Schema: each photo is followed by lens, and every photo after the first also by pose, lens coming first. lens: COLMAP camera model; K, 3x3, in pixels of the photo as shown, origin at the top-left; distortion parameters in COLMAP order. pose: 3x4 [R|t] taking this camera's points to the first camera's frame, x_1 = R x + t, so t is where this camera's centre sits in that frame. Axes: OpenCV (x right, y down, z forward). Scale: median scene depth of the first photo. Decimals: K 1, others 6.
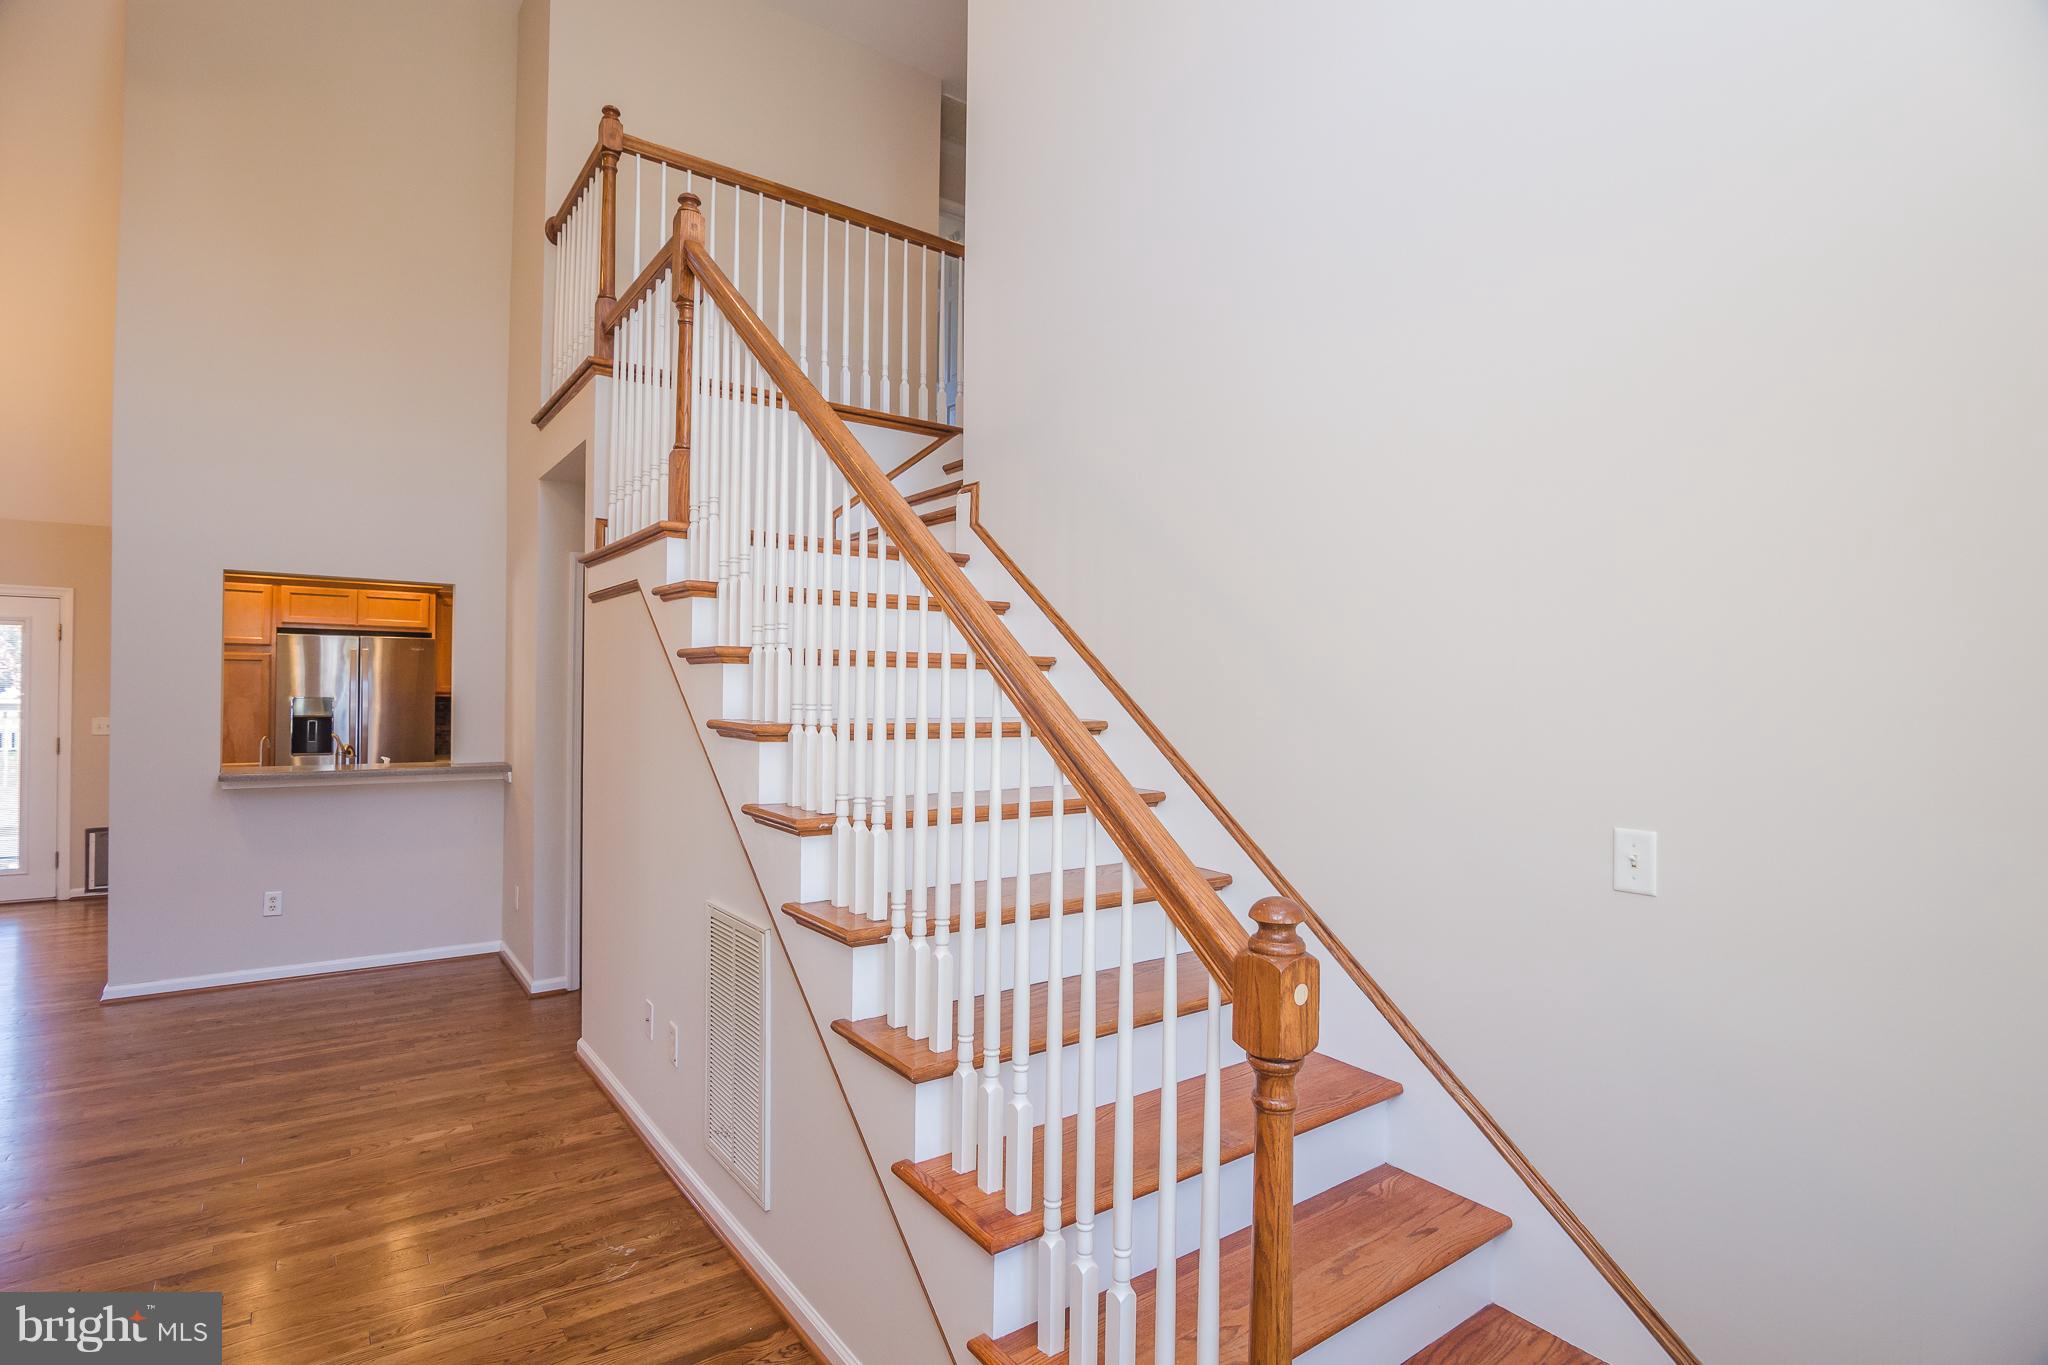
lens RADIAL K [[995.7, 0, 1022.9], [0, 995.7, 685.8], [0, 0, 1]] dist [-0.018466, -0.000527]
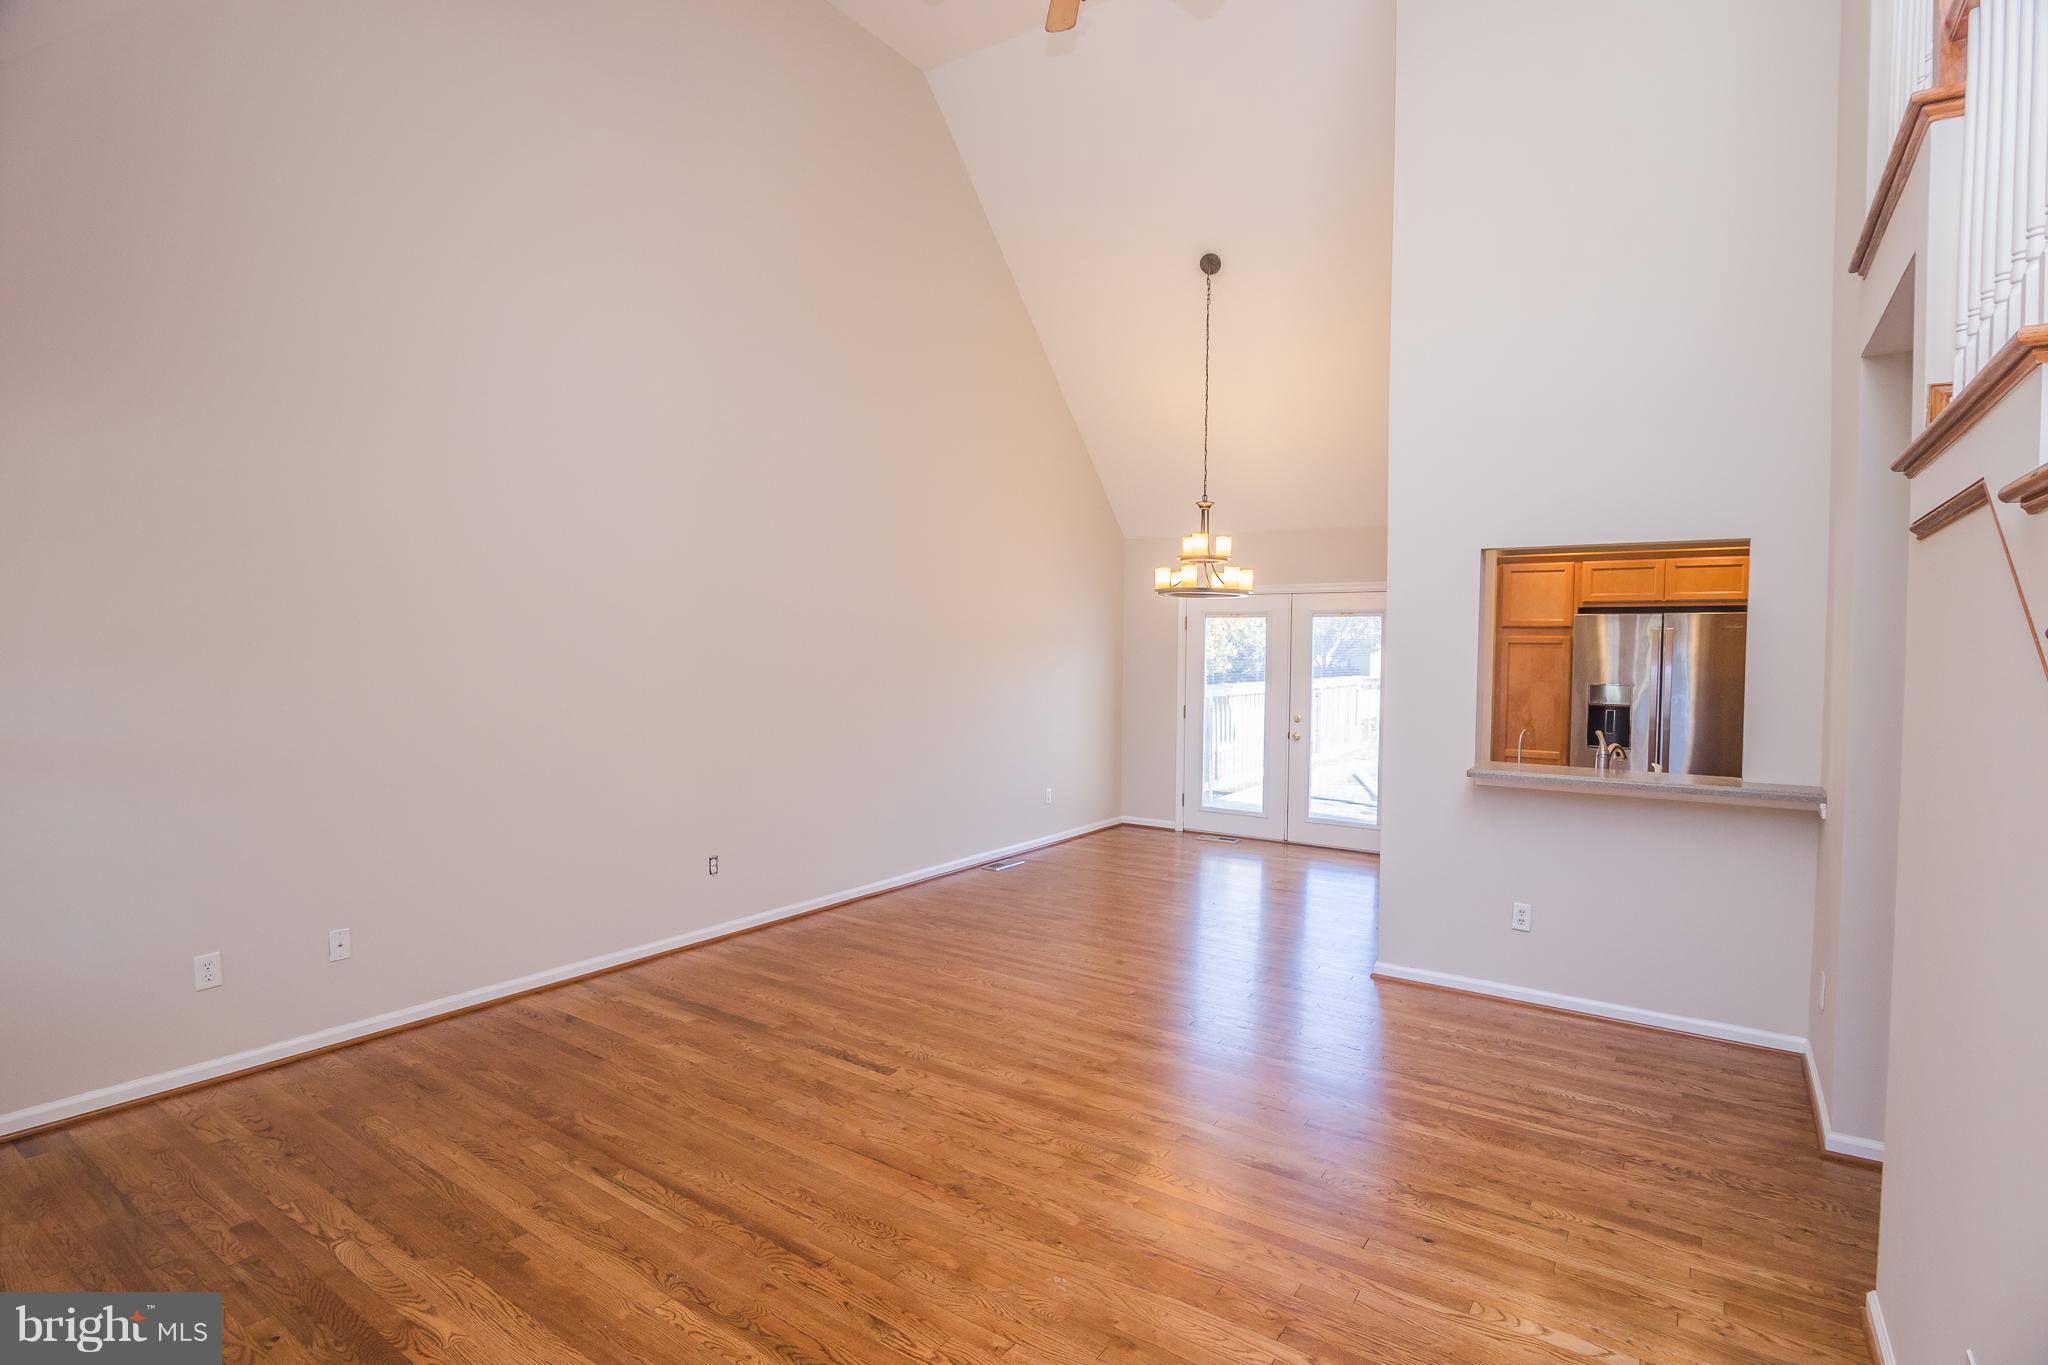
lens RADIAL K [[995.7, 0, 1022.9], [0, 995.7, 685.8], [0, 0, 1]] dist [-0.018466, -0.000527]
pose [[0.325616, 0.025742, -0.945151, -0.062773], [-0.002515, 0.999649, 0.026360, -0.012307], [0.945499, -0.006207, 0.325567, 0.280432]]
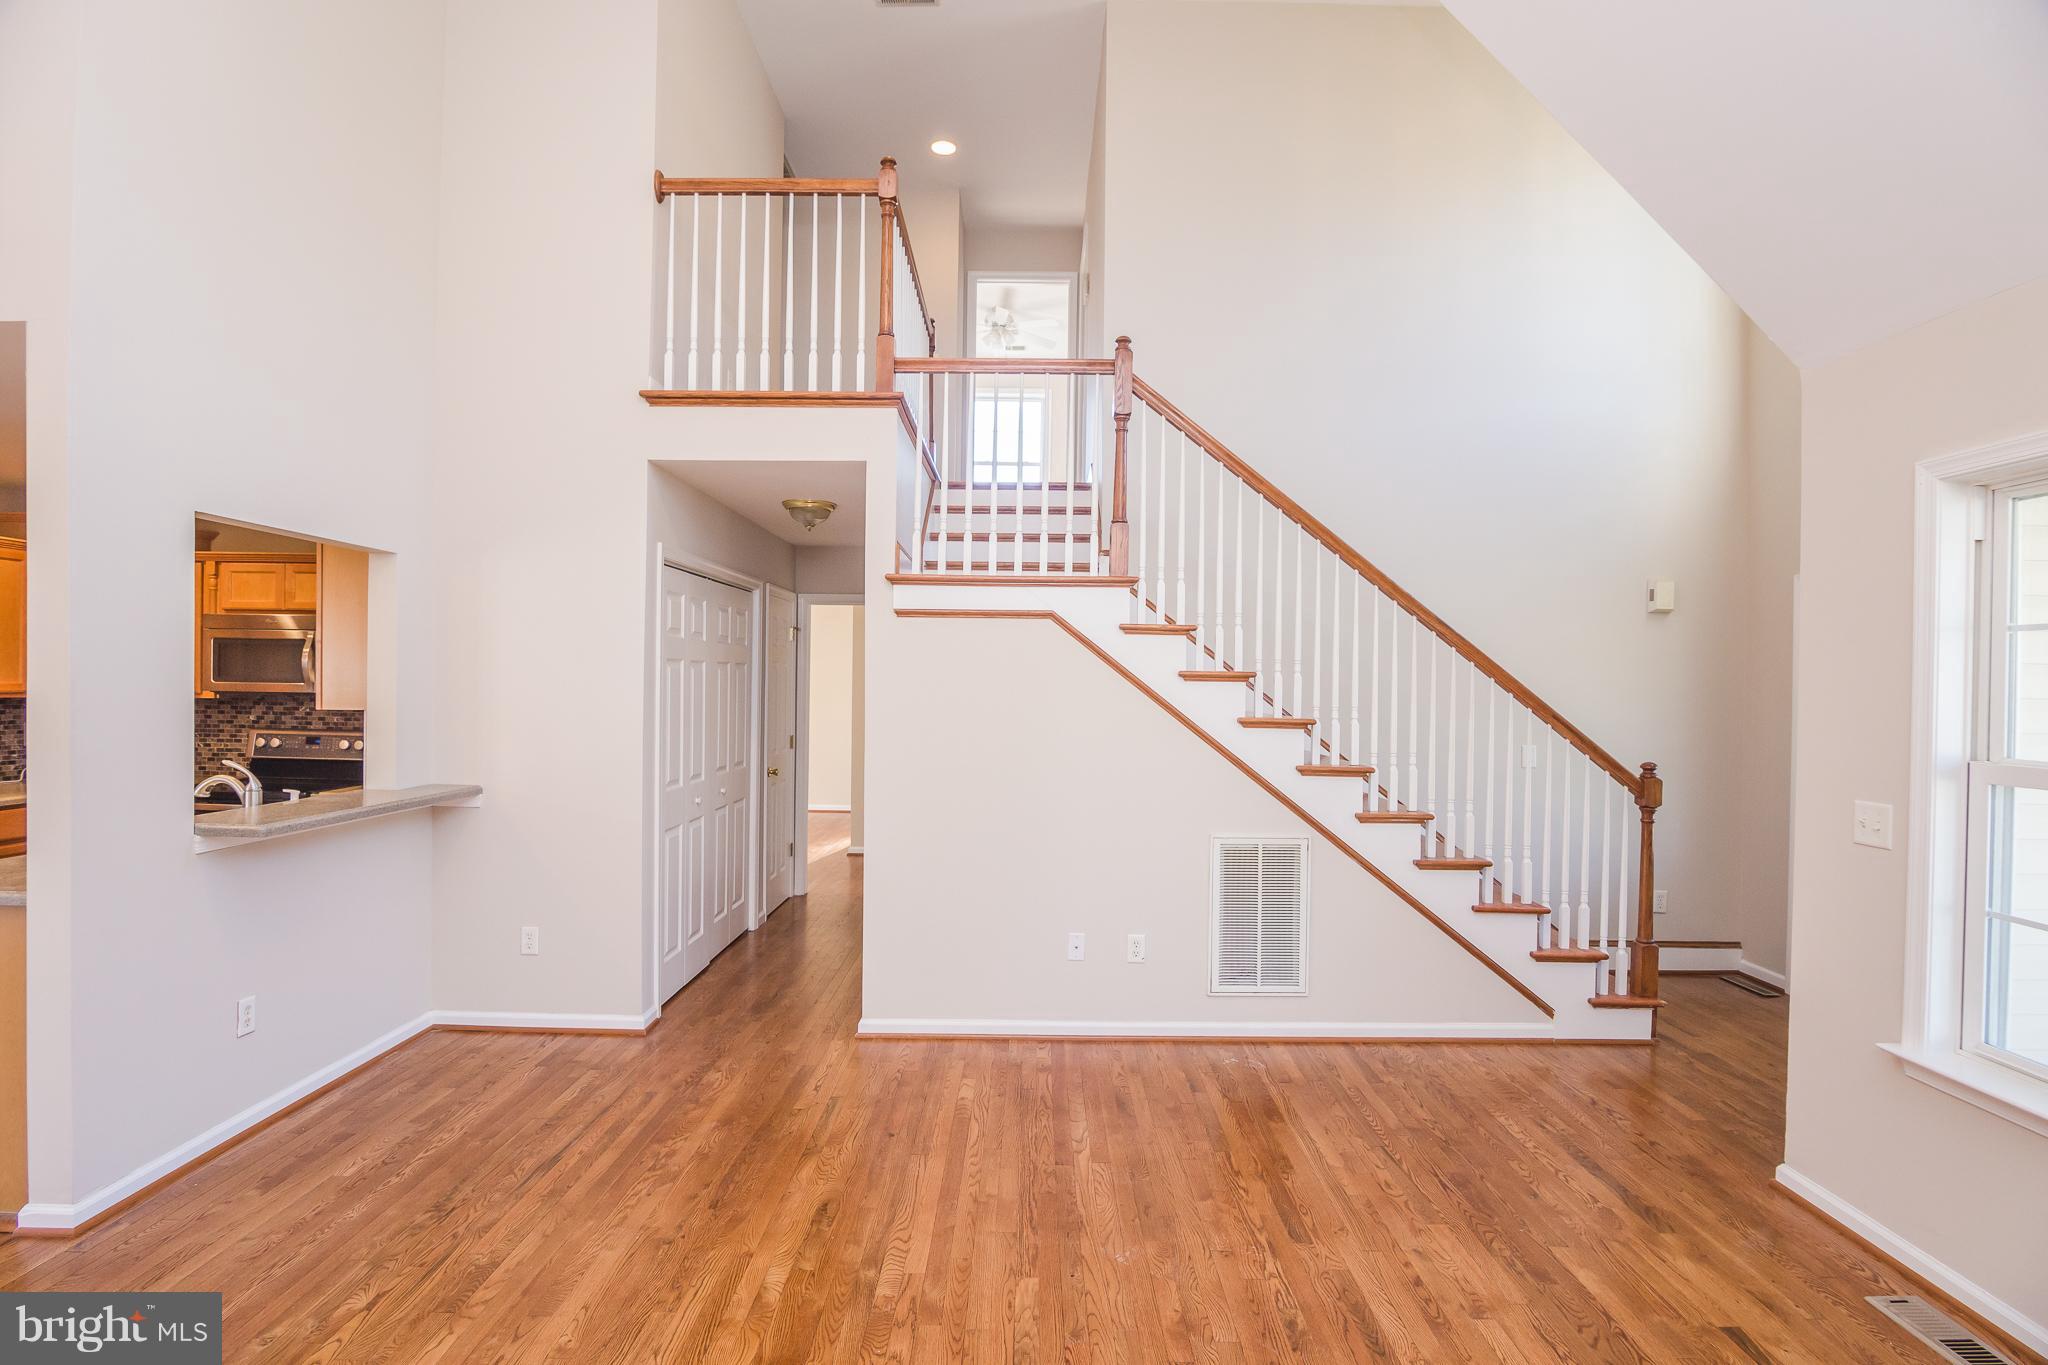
lens RADIAL K [[994.7, 0, 1023.0], [0, 994.7, 685.9], [0, 0, 1]] dist [-0.017805, -0.000939]
pose [[0.599144, -0.005149, 0.800625, -0.992535], [-0.011370, 0.999824, 0.014938, -0.019989], [-0.800560, -0.018053, 0.598980, 0.181919]]
